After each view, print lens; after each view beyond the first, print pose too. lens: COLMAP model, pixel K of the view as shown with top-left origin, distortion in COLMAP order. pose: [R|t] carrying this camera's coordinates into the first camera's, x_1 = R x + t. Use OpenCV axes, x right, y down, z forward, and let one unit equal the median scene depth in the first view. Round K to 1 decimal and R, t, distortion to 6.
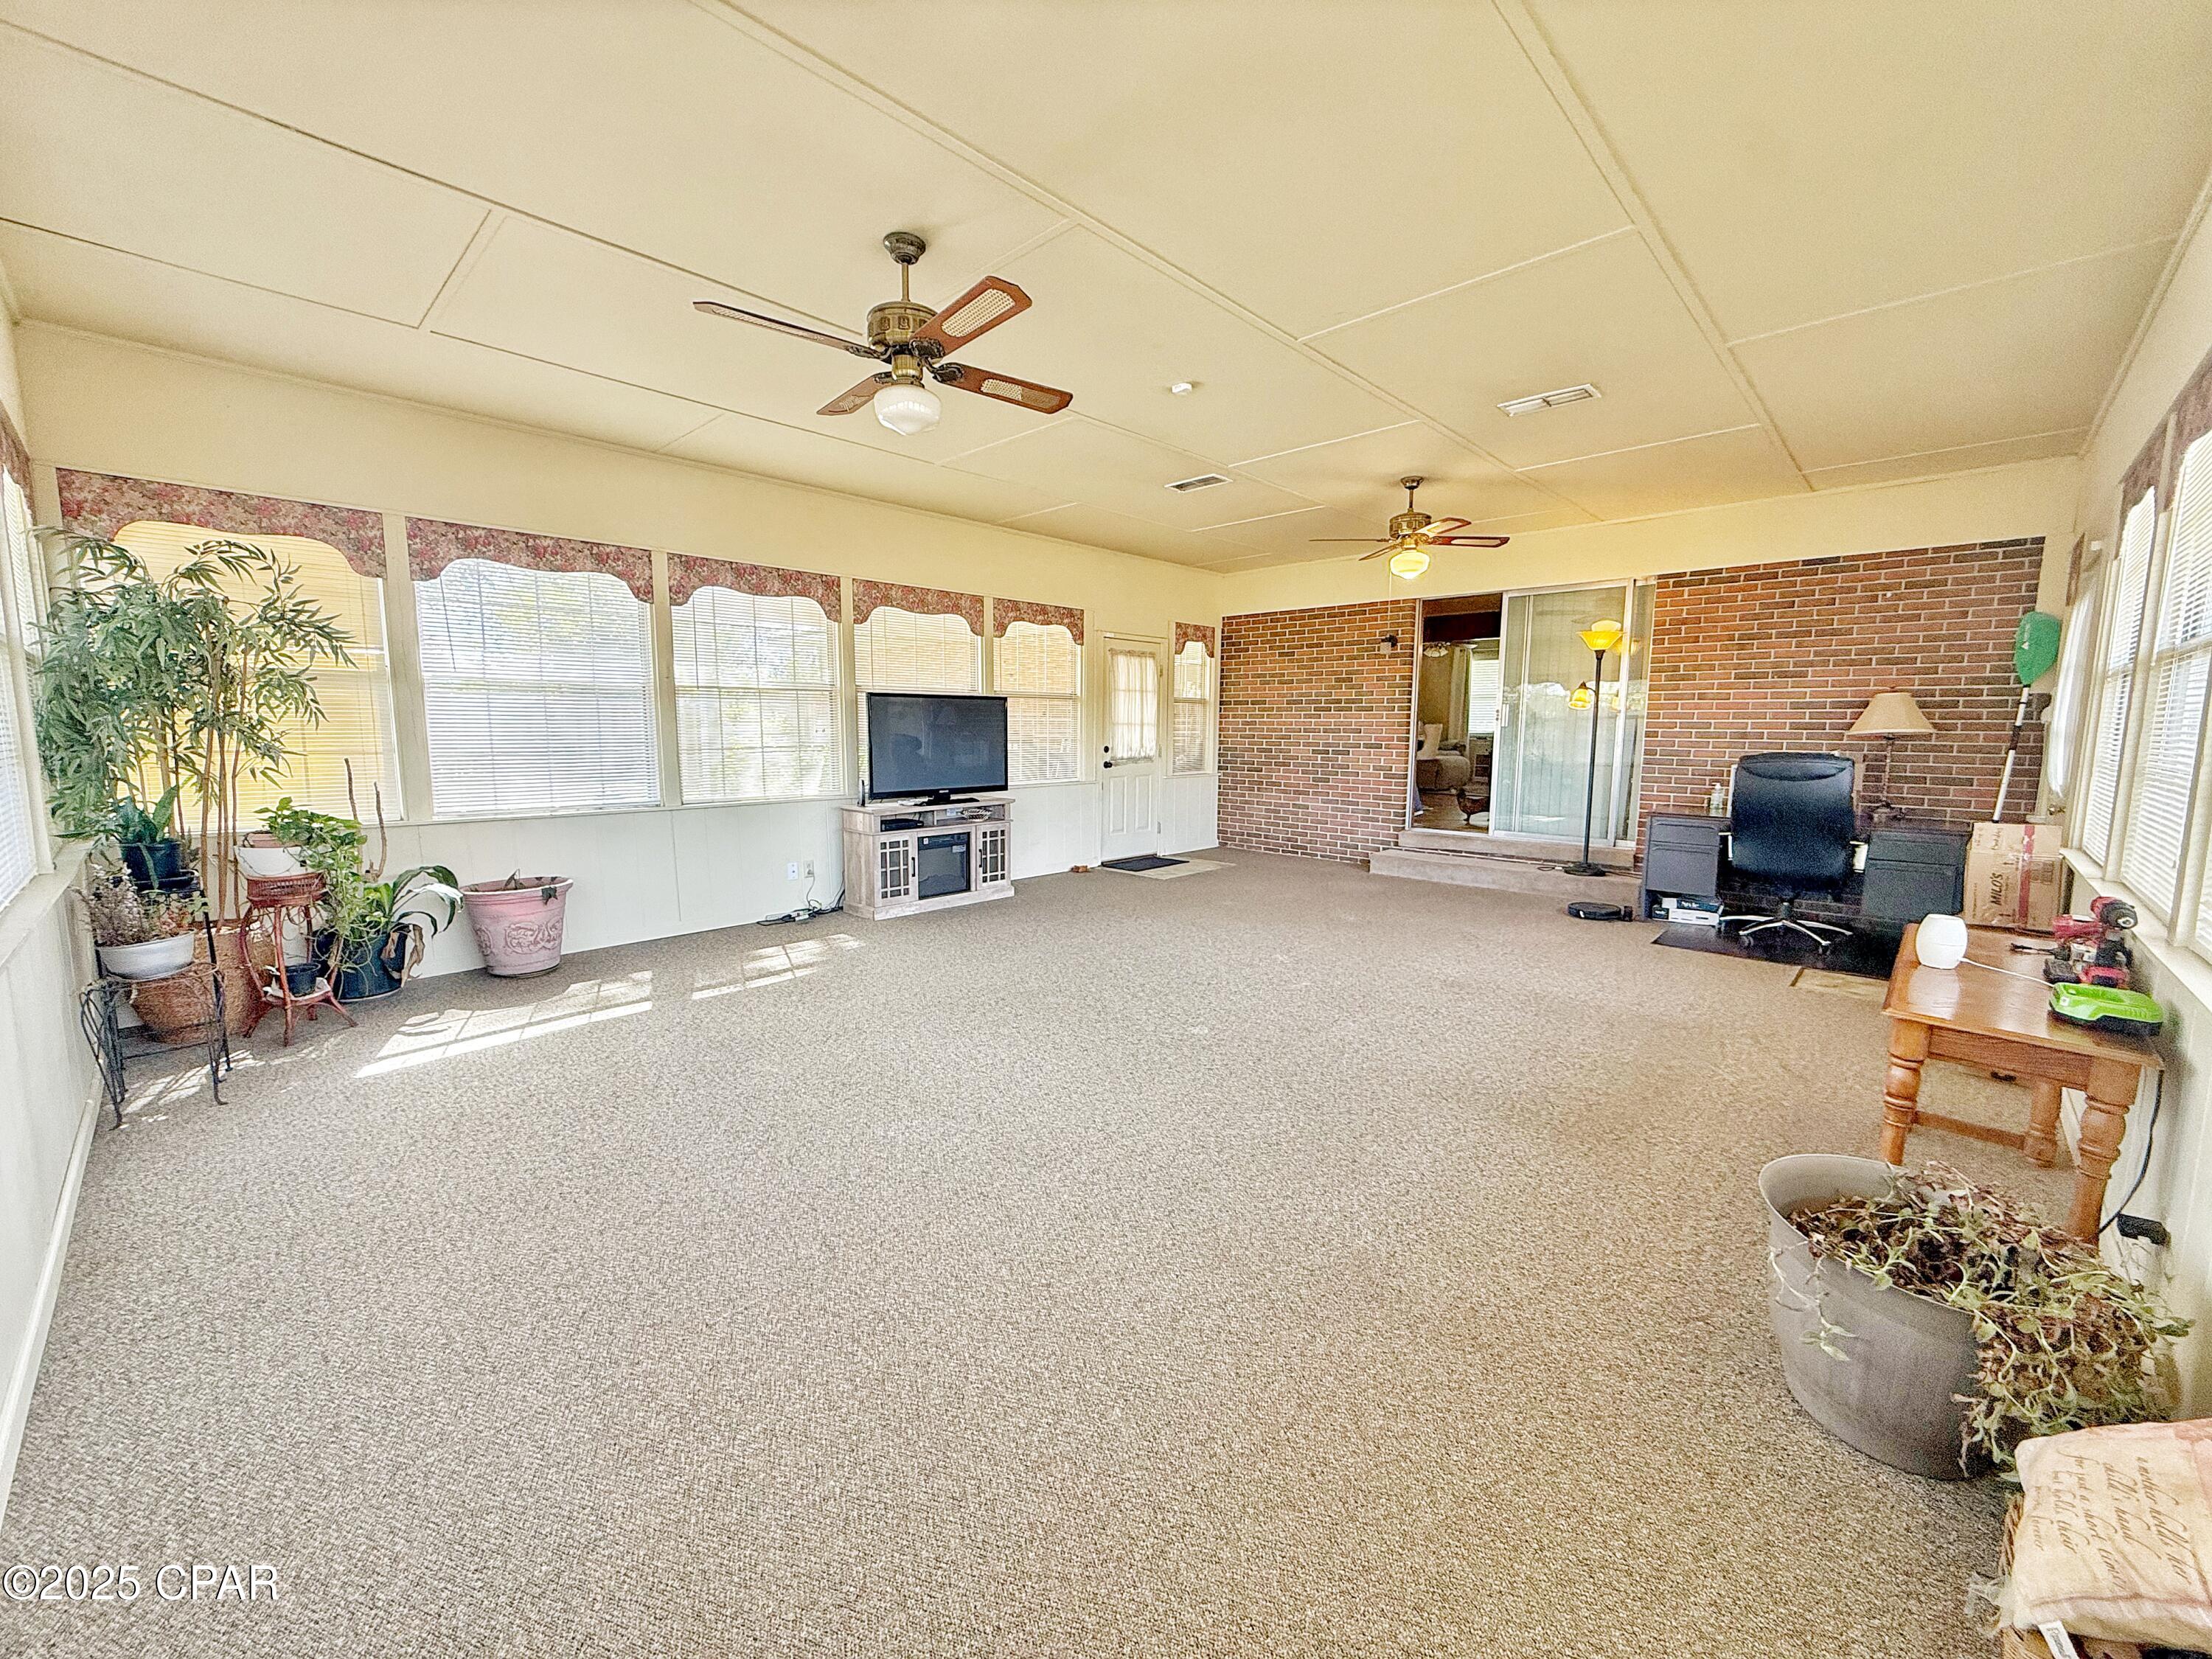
lens RADIAL K [[879.2, 0, 1098.9], [0, 879.2, 826.6], [0, 0, 1]] dist [-0.001186, 0.000038]
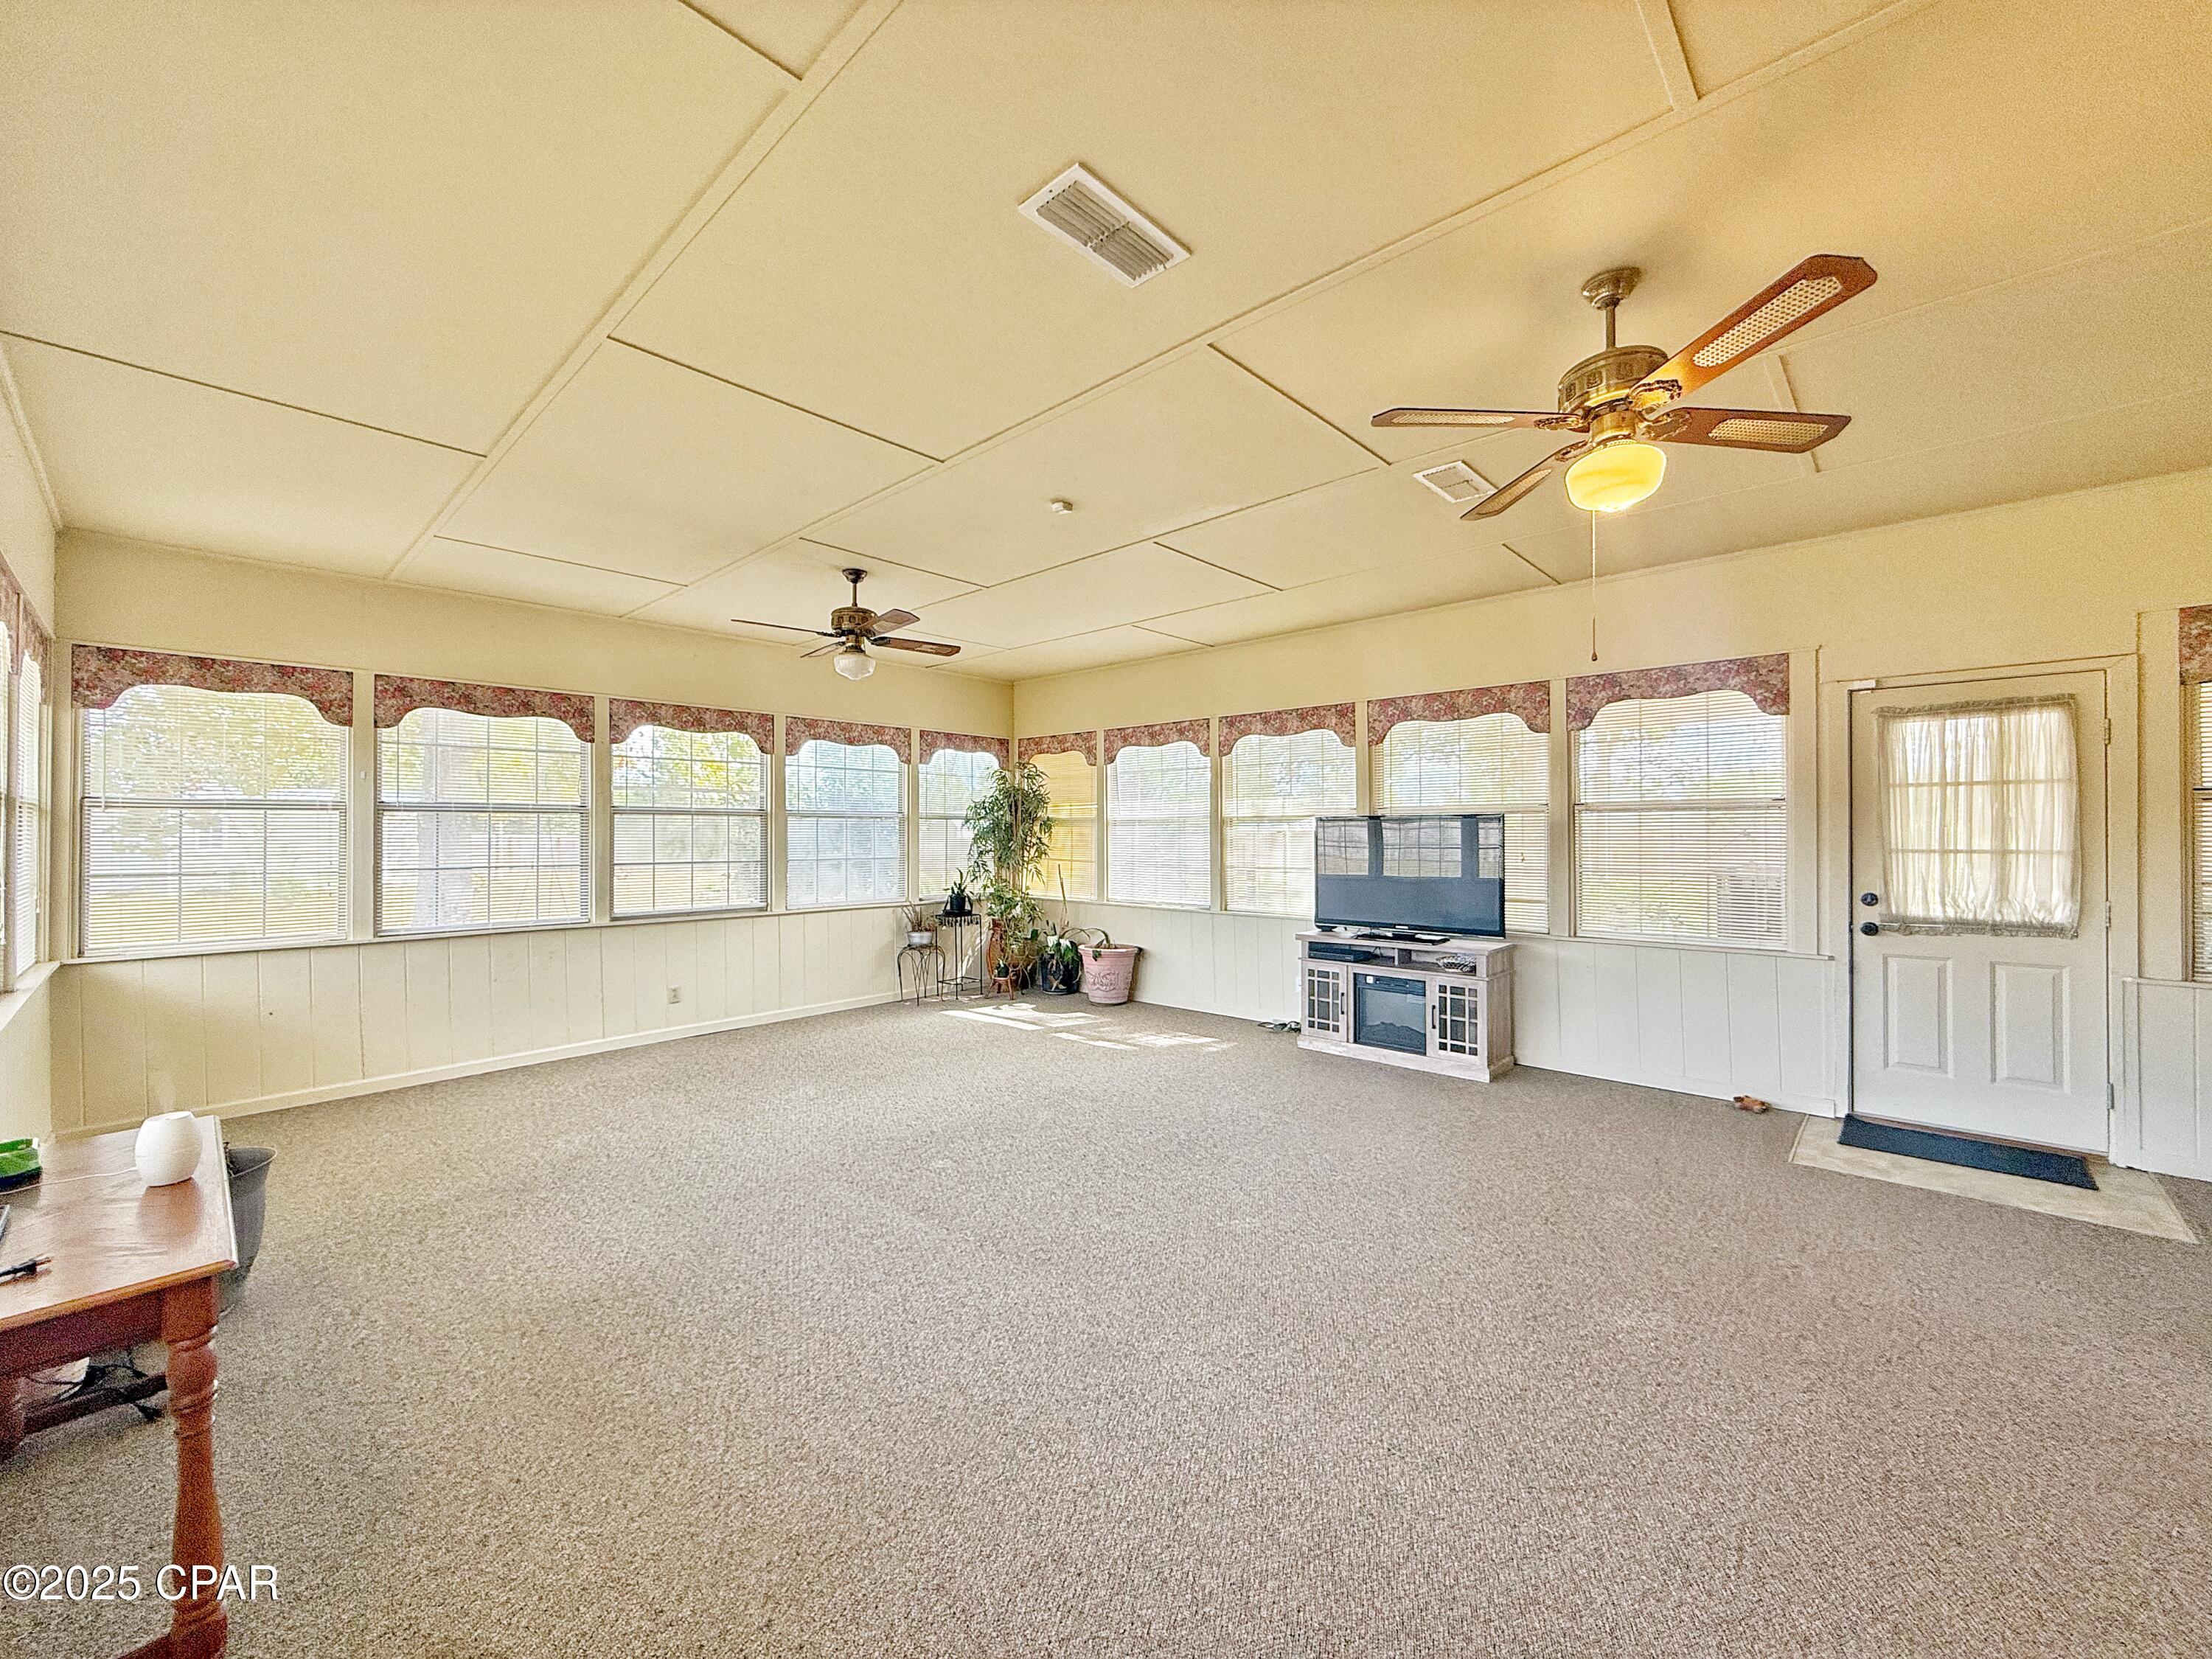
lens RADIAL K [[870.7, 0, 1106.0], [0, 870.7, 829.5], [0, 0, 1]] dist [-0.000906, 0.000039]
pose [[0.018782, -0.017888, -0.999664, 0.698173], [-0.120628, 0.992496, -0.020026, -0.086627], [0.992520, 0.120964, 0.016483, 0.725966]]
